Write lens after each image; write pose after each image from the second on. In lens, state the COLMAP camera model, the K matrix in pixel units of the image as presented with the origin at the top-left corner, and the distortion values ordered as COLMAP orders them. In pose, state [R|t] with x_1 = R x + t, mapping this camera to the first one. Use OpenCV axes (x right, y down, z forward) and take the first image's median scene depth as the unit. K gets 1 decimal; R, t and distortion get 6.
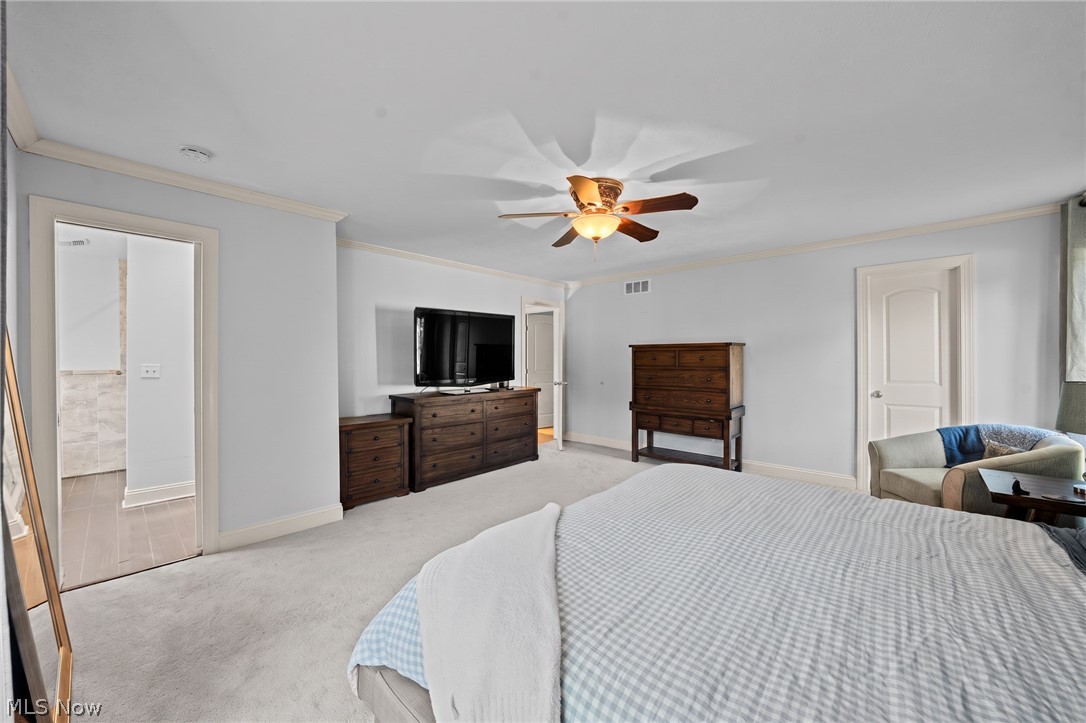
lens RADIAL K [[392.0, 0, 544.7], [0, 392.0, 362.1], [0, 0, 1]] dist [0.000762, 0.000049]
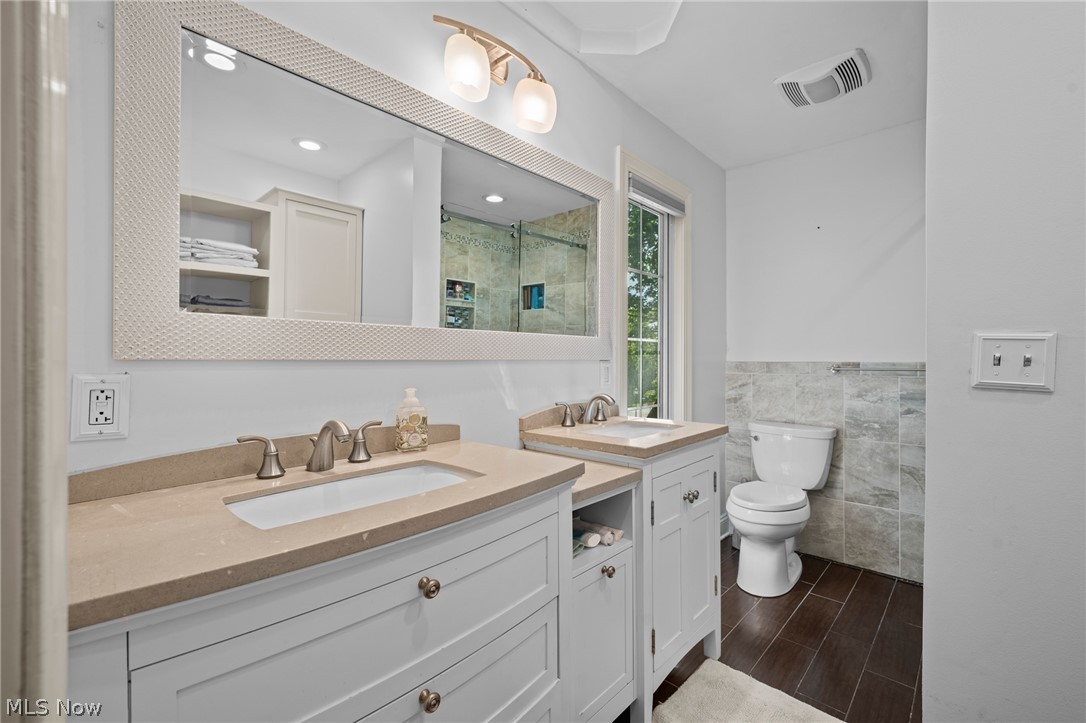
lens RADIAL K [[478.6, 0, 544.1], [0, 478.6, 361.8], [0, 0, 1]] dist [0.000813, 0.000184]
pose [[0.017489, 0.004703, -0.999836, -0.568069], [-0.005939, 0.999972, 0.004599, 0.019222], [0.999829, 0.005857, 0.017517, 0.562293]]
